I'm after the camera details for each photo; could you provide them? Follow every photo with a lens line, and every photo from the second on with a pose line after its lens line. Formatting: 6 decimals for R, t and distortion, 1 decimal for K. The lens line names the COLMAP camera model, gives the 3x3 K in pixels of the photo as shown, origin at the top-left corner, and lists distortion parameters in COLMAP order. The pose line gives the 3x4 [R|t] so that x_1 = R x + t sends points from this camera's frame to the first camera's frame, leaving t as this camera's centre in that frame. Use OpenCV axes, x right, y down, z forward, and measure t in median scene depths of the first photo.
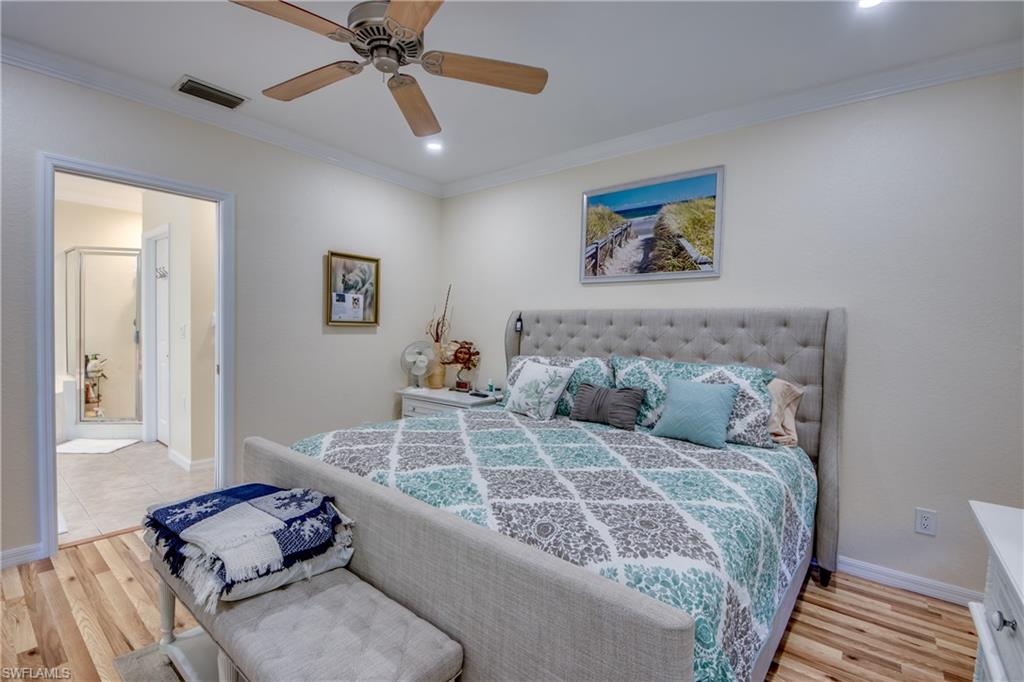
lens RADIAL K [[454.5, 0, 521.5], [0, 454.5, 336.6], [0, 0, 1]] dist [-0.000023, 0.000179]
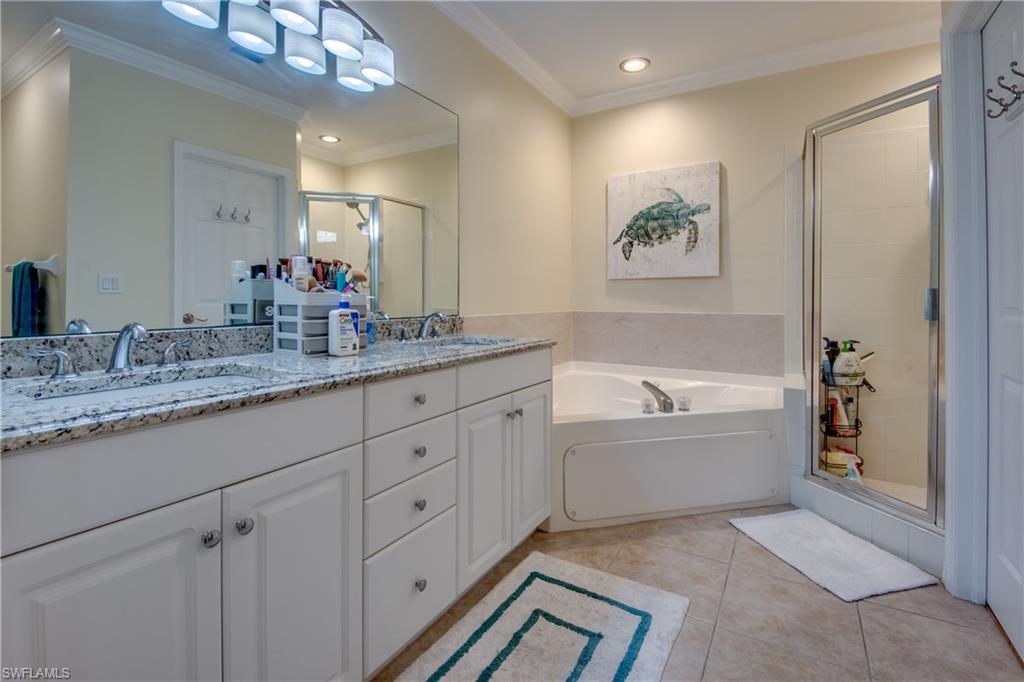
lens RADIAL K [[454.5, 0, 521.4], [0, 454.5, 335.6], [0, 0, 1]] dist [-0.000023, 0.000179]
pose [[0.115151, -0.022707, -0.993088, -0.474330], [-0.015380, 0.999578, -0.024638, 0.051710], [0.993229, 0.018111, 0.114753, 0.577185]]
